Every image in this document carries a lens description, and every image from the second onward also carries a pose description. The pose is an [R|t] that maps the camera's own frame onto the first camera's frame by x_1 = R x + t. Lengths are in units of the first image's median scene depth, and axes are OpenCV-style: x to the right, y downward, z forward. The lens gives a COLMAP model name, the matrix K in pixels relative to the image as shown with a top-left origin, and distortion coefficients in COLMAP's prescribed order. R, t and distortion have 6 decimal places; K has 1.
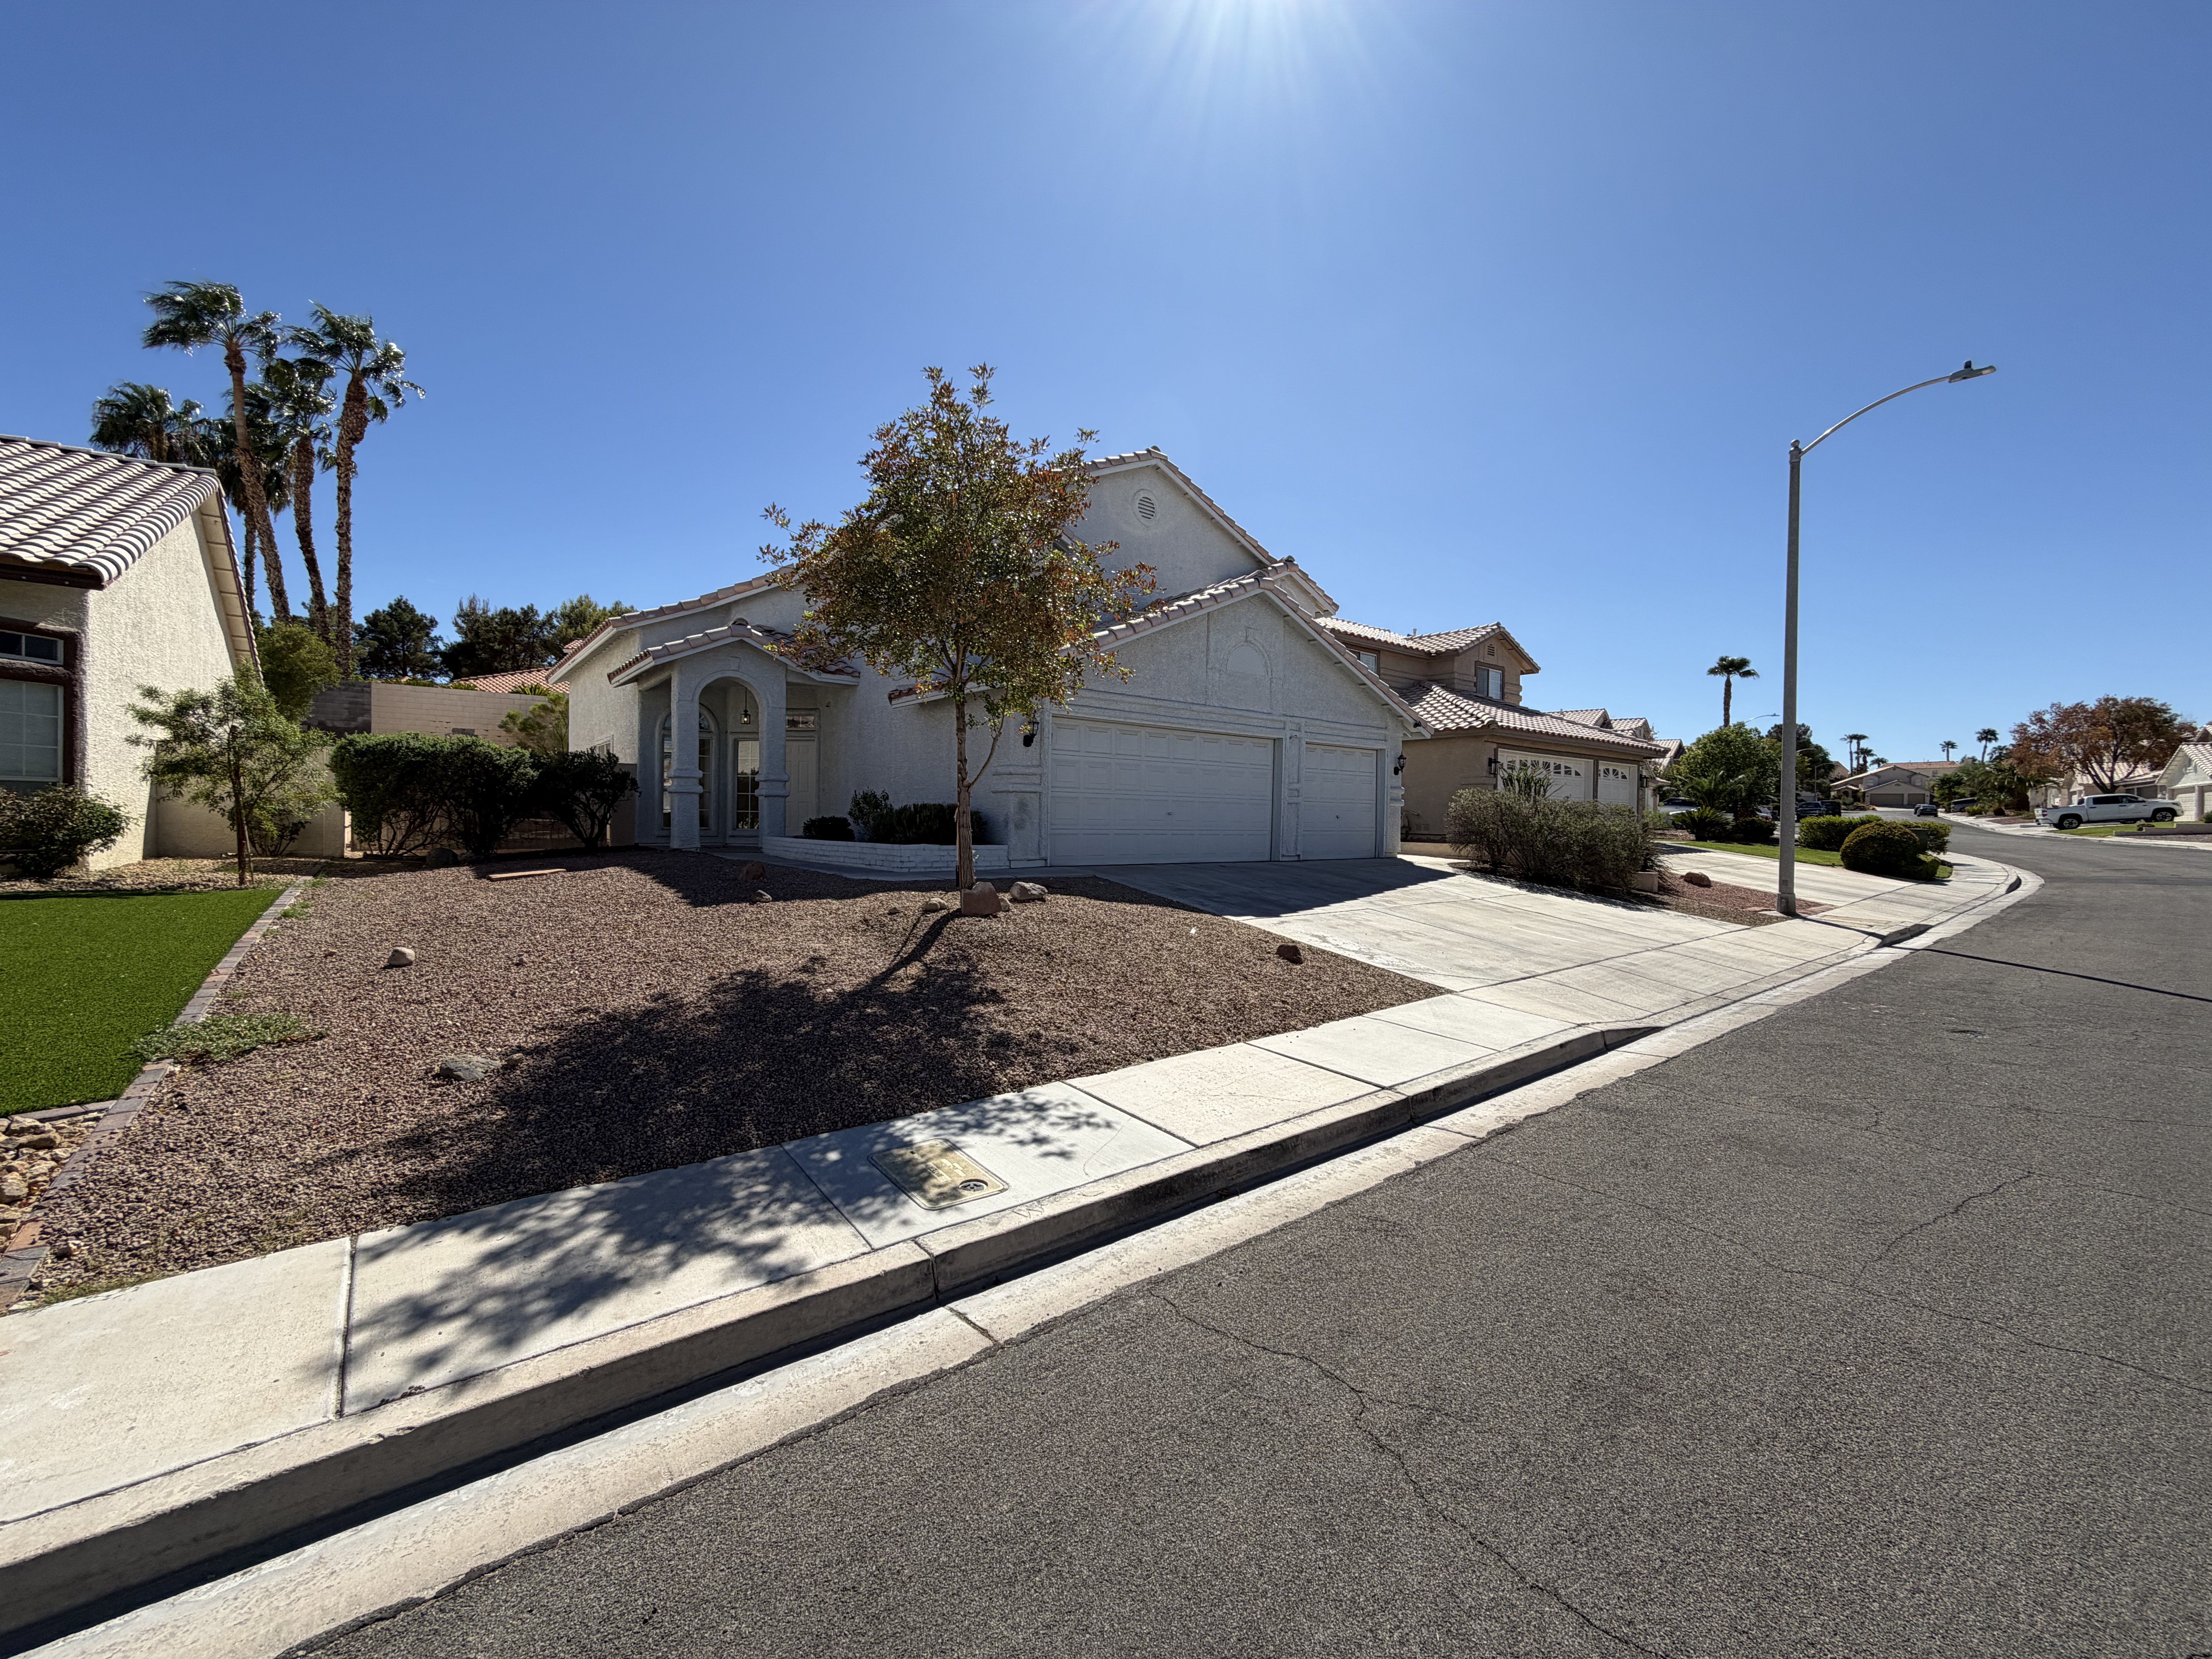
lens RADIAL K [[885.2, 0, 1105.0], [0, 885.2, 835.8], [0, 0, 1]] dist [0.004443, 0.000132]
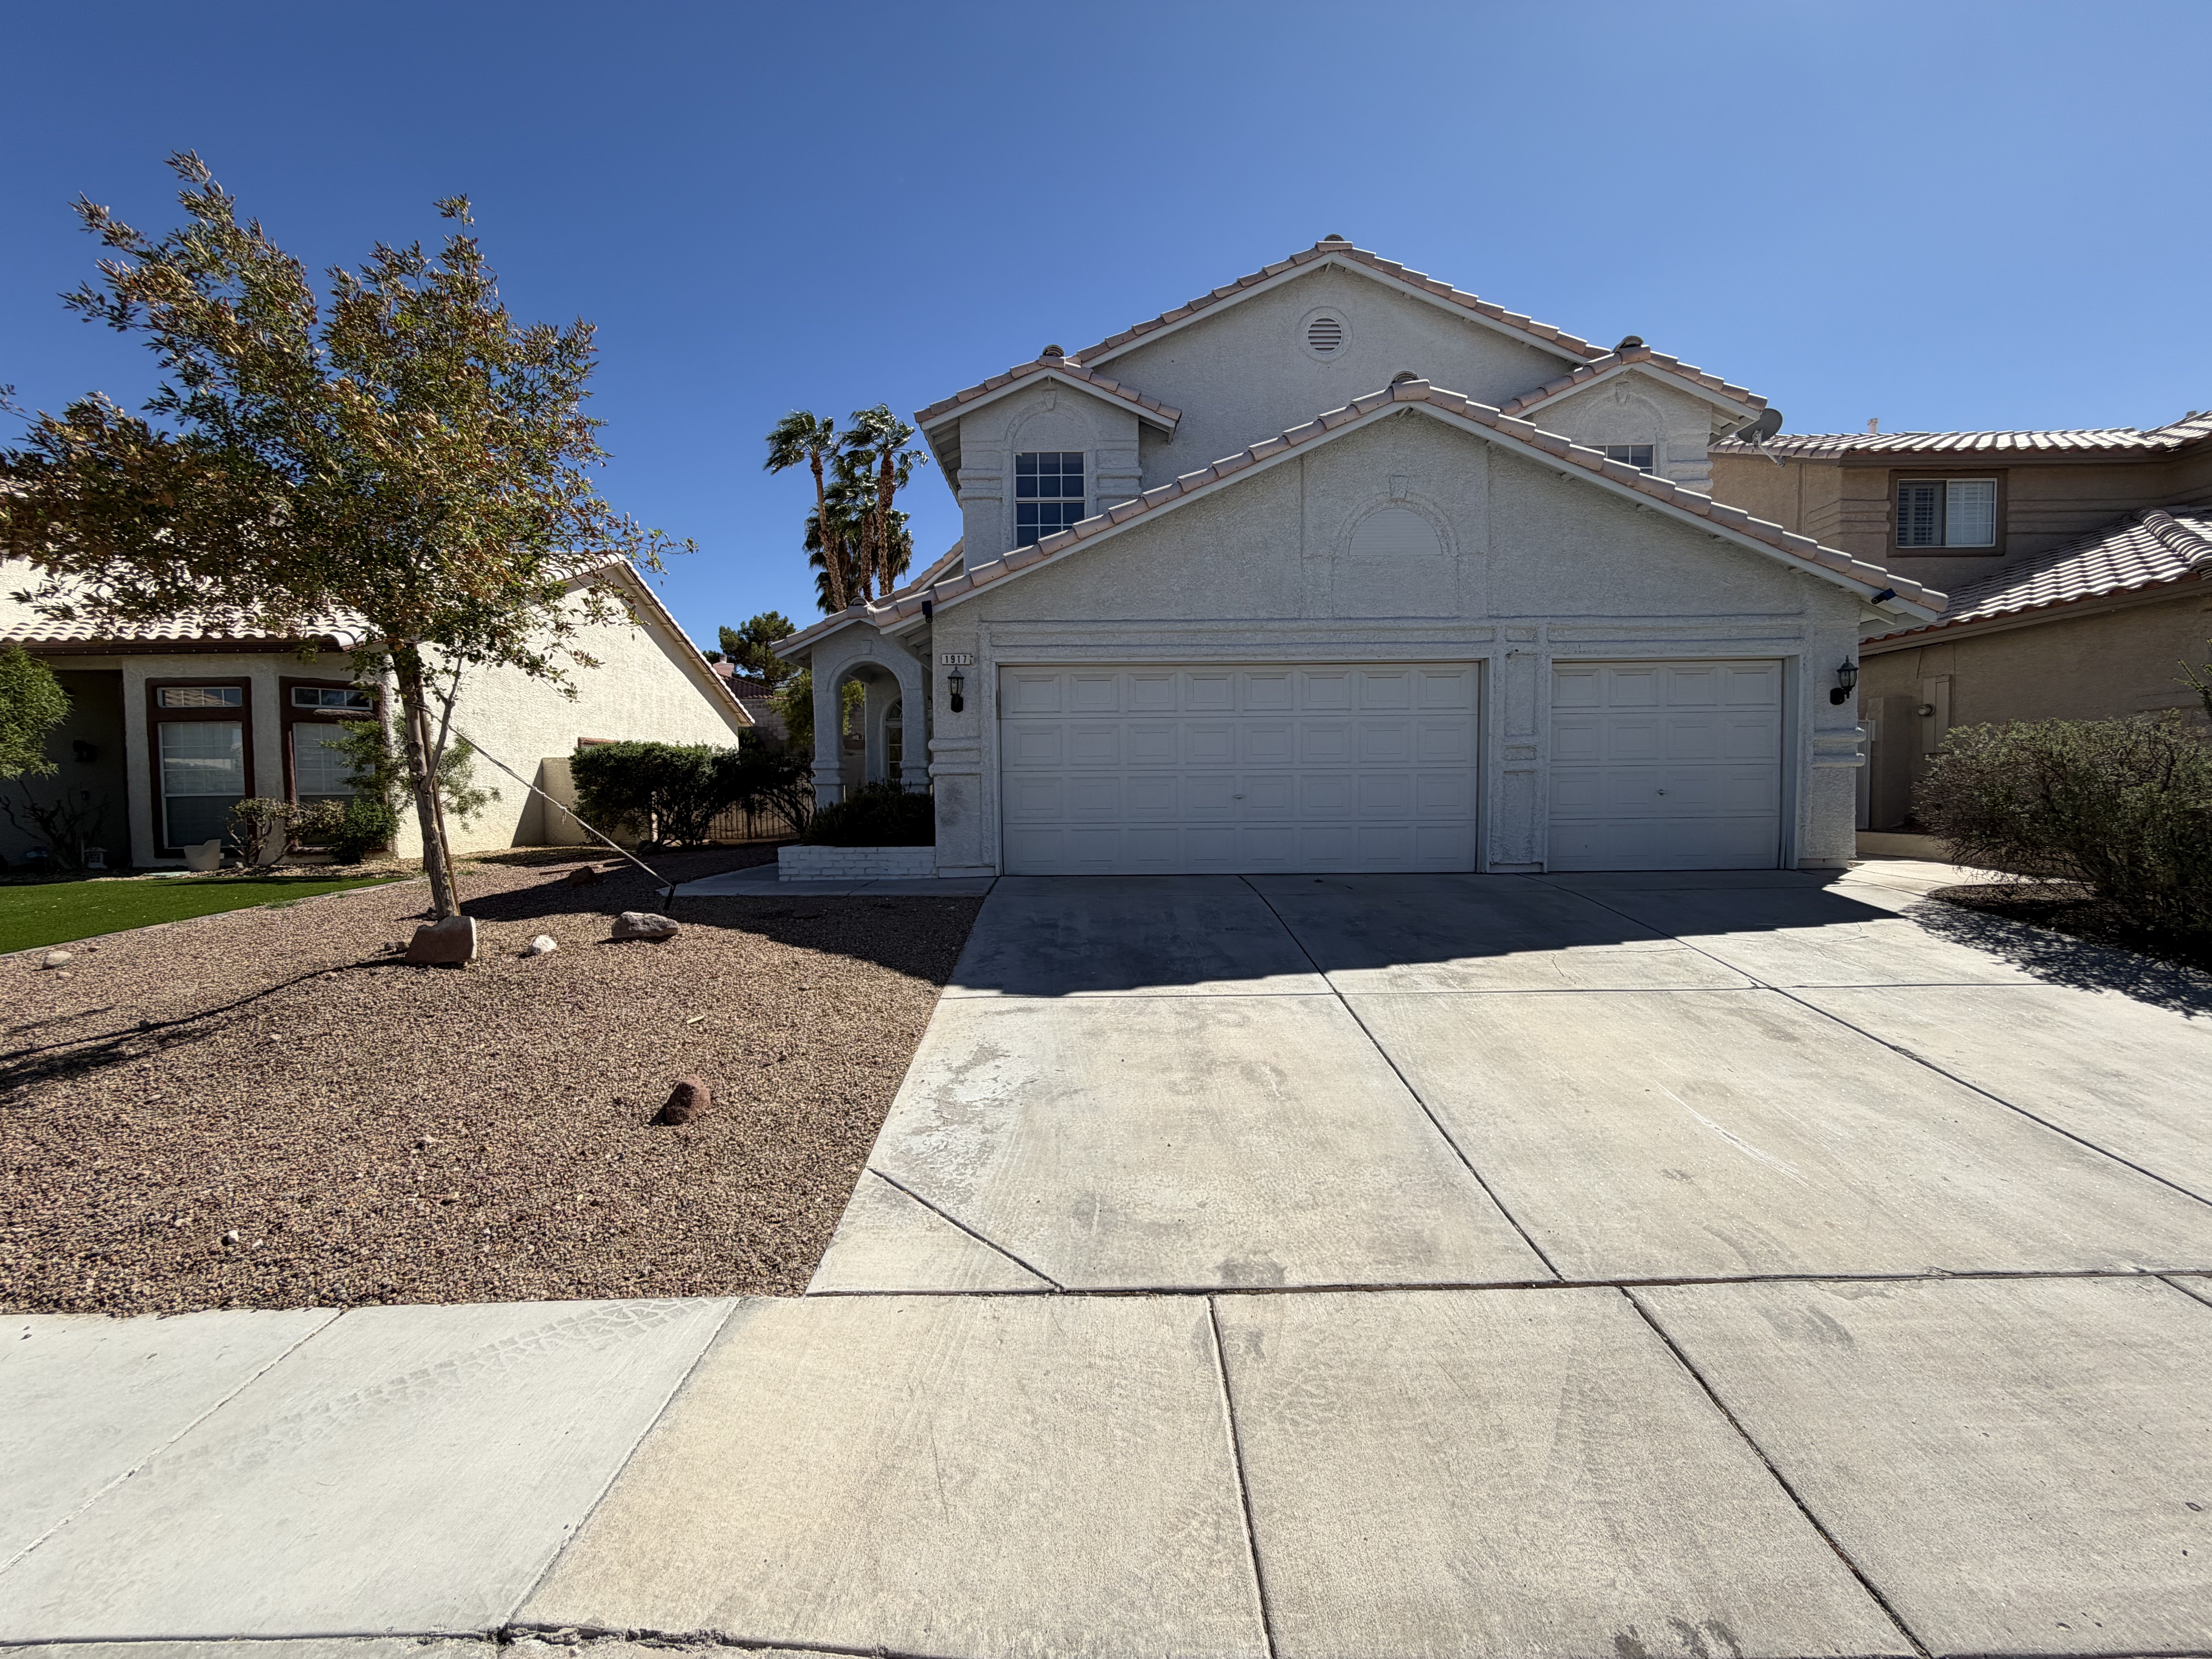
lens RADIAL K [[885.2, 0, 1097.4], [0, 885.2, 839.4], [0, 0, 1]] dist [0.004443, 0.000132]
pose [[0.783265, 0.009750, -0.621611, 0.334464], [0.009207, 0.999585, 0.027280, -0.010637], [0.621620, -0.027091, 0.782851, 0.364567]]
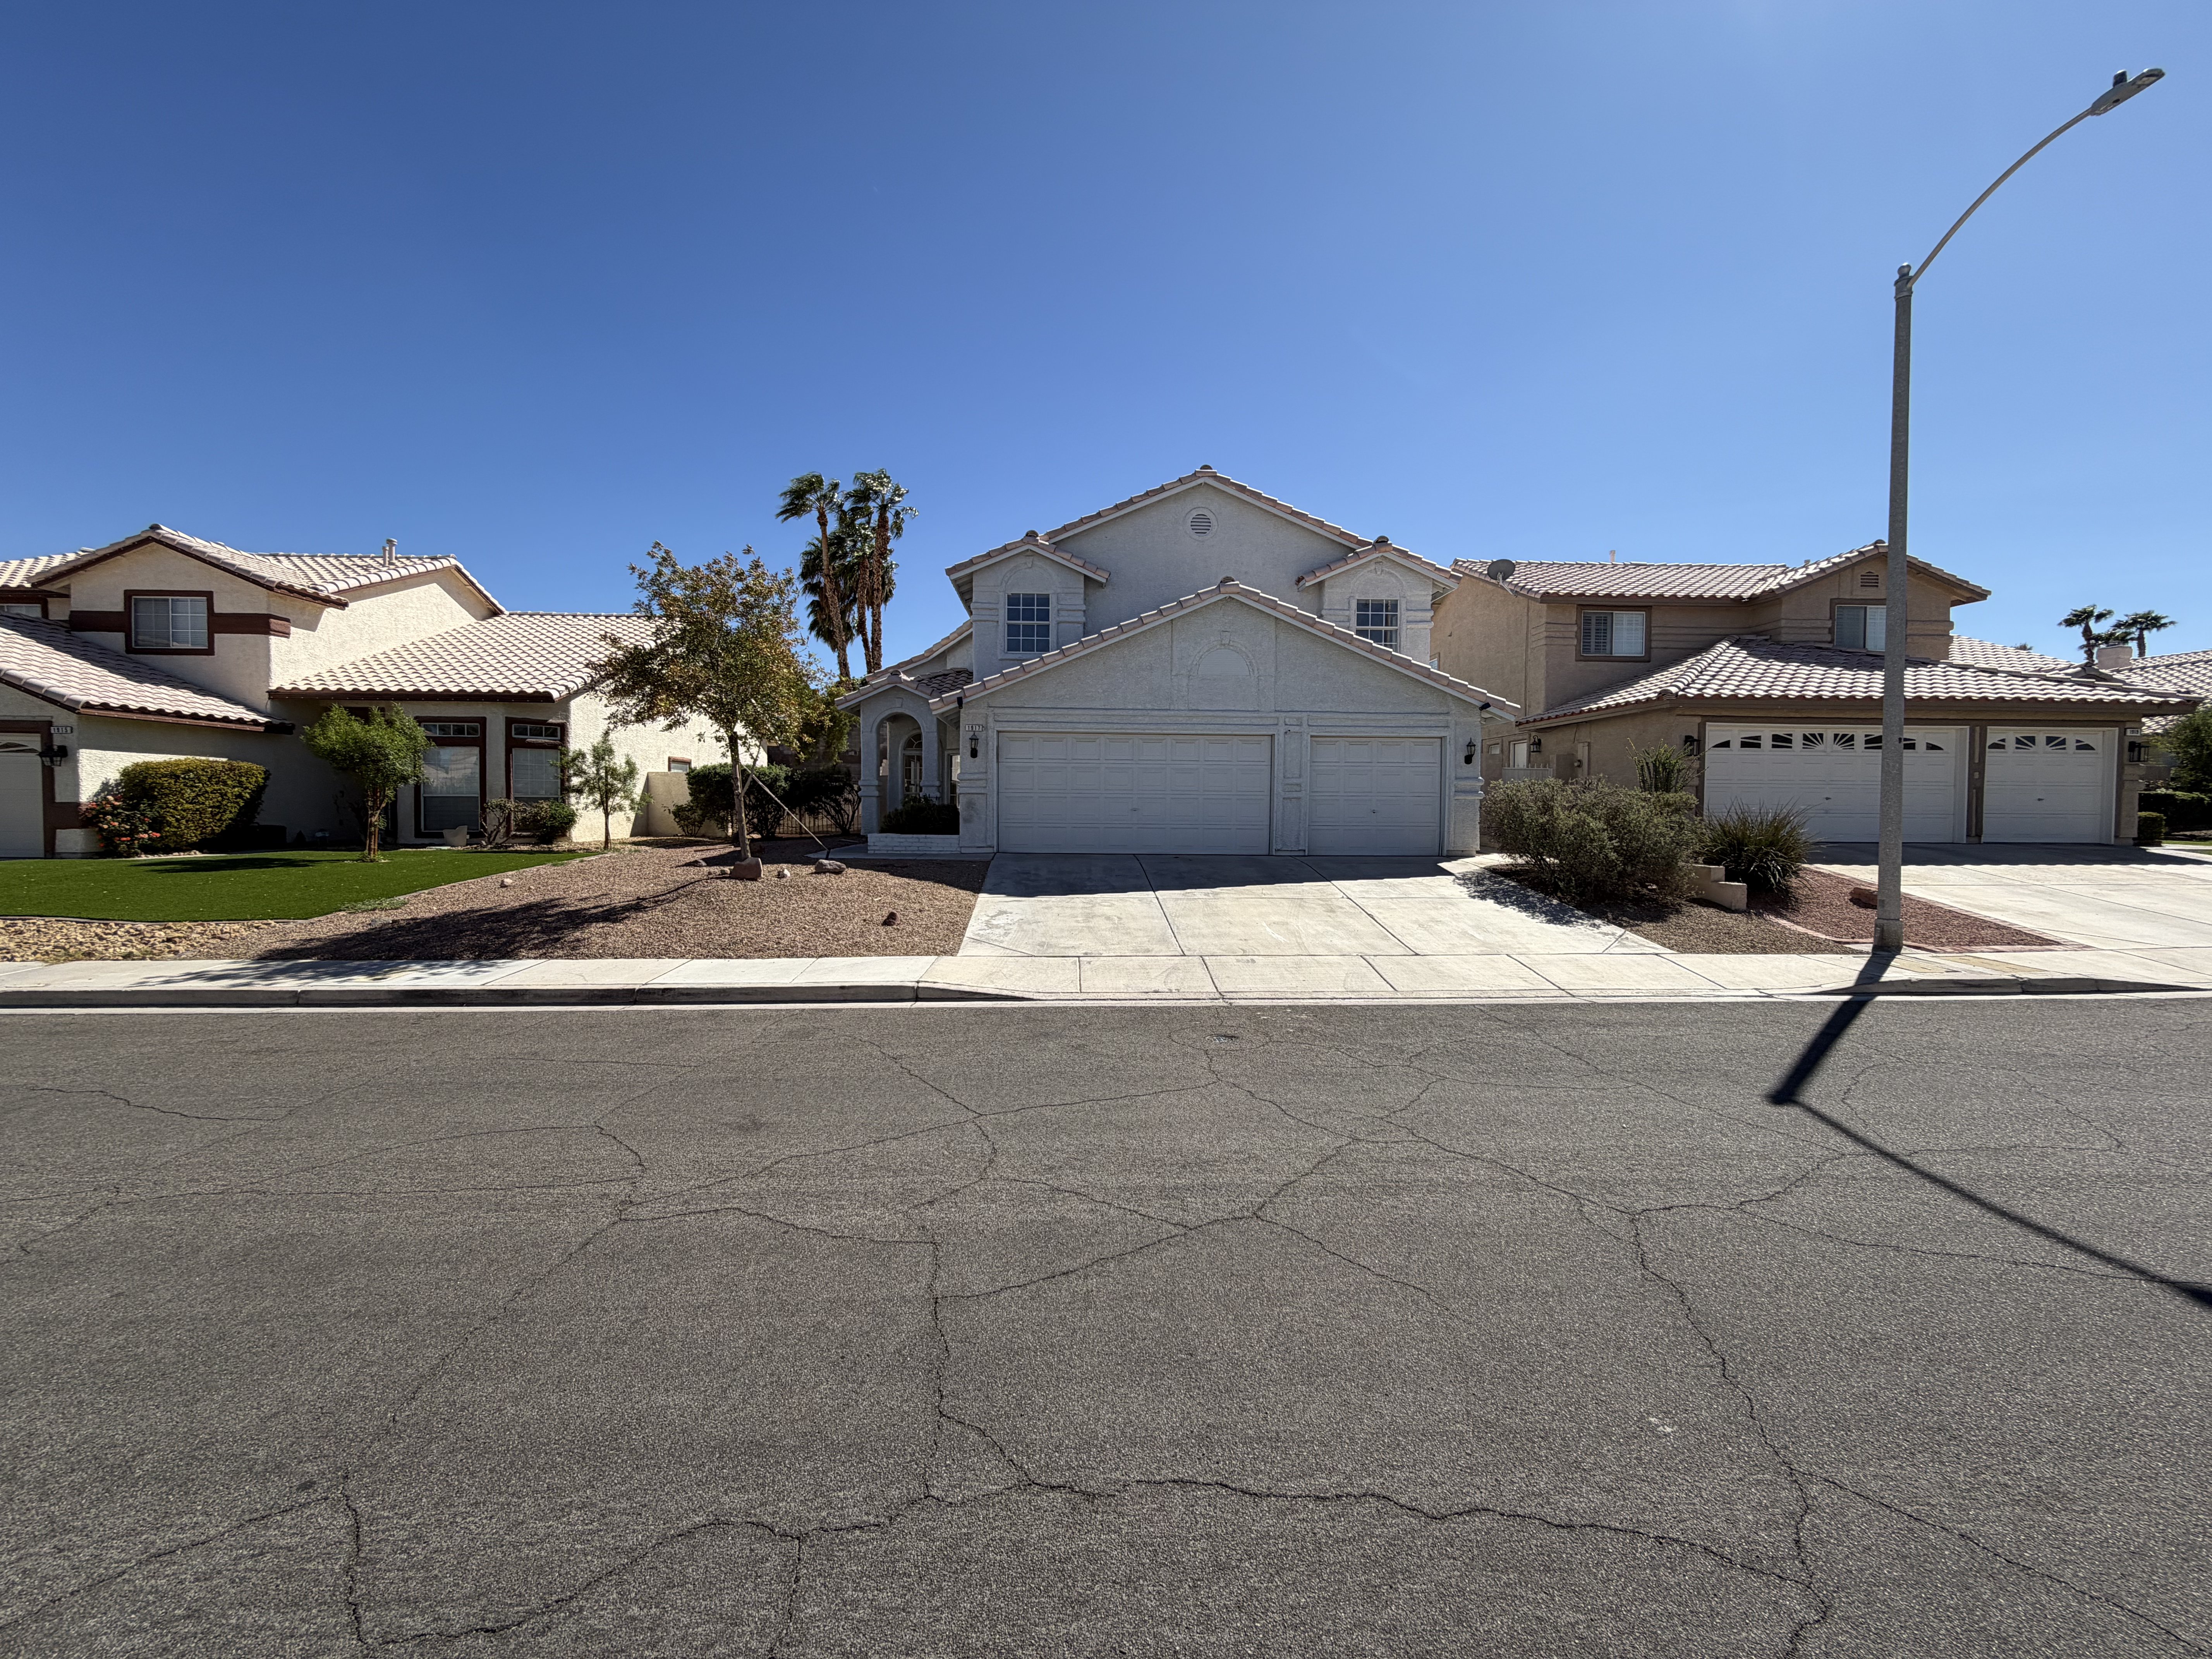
lens RADIAL K [[885.2, 0, 1099.9], [0, 885.2, 845.8], [0, 0, 1]] dist [0.004443, 0.000132]
pose [[0.808360, 0.019369, -0.588370, 0.592490], [-0.008419, 0.999737, 0.021345, -0.002234], [0.588629, -0.012301, 0.808310, 0.056320]]
